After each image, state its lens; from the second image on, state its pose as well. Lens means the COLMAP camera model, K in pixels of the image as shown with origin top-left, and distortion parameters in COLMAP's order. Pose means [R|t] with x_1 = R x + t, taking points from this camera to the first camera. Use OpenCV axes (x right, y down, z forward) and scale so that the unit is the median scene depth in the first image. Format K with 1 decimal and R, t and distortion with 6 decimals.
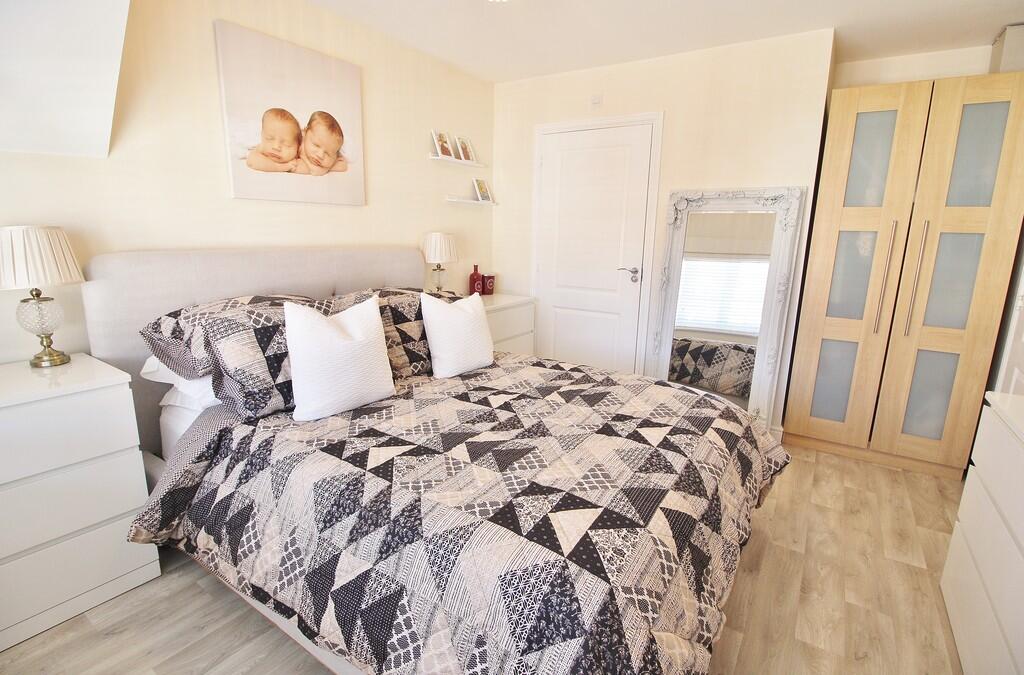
lens RADIAL K [[479.1, 0, 516.6], [0, 479.1, 338.7], [0, 0, 1]] dist [-0.011884, -0.004708]
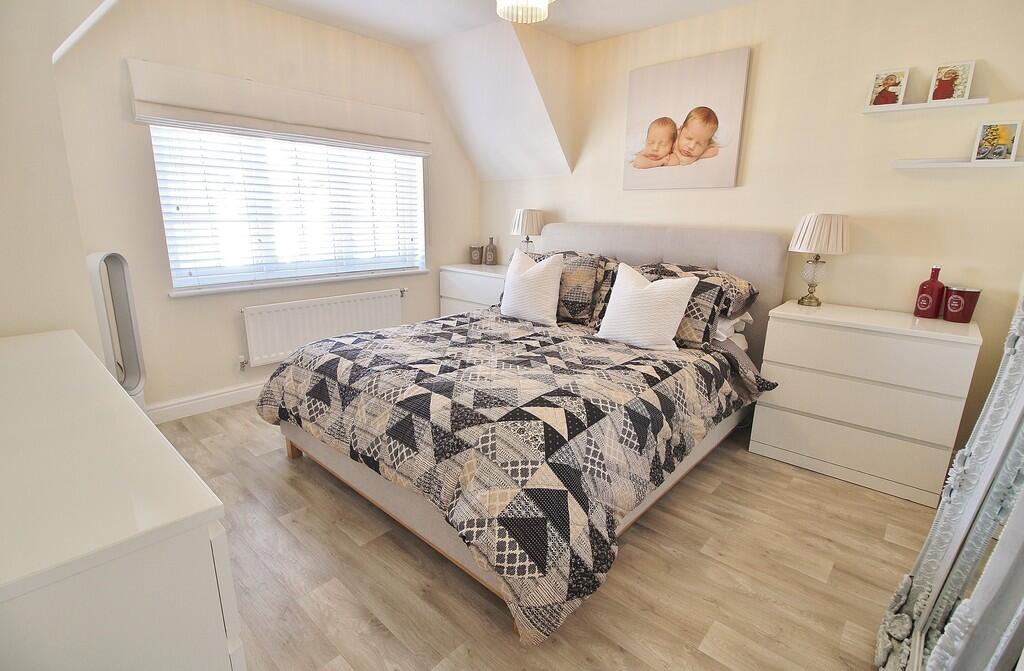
lens RADIAL K [[485.6, 0, 519.9], [0, 485.6, 333.1], [0, 0, 1]] dist [-0.005610, -0.001609]
pose [[-0.135931, 0.213861, -0.967360, 0.928665], [-0.237134, 0.941017, 0.241359, -0.151290], [0.961920, 0.262202, -0.077200, 0.851482]]
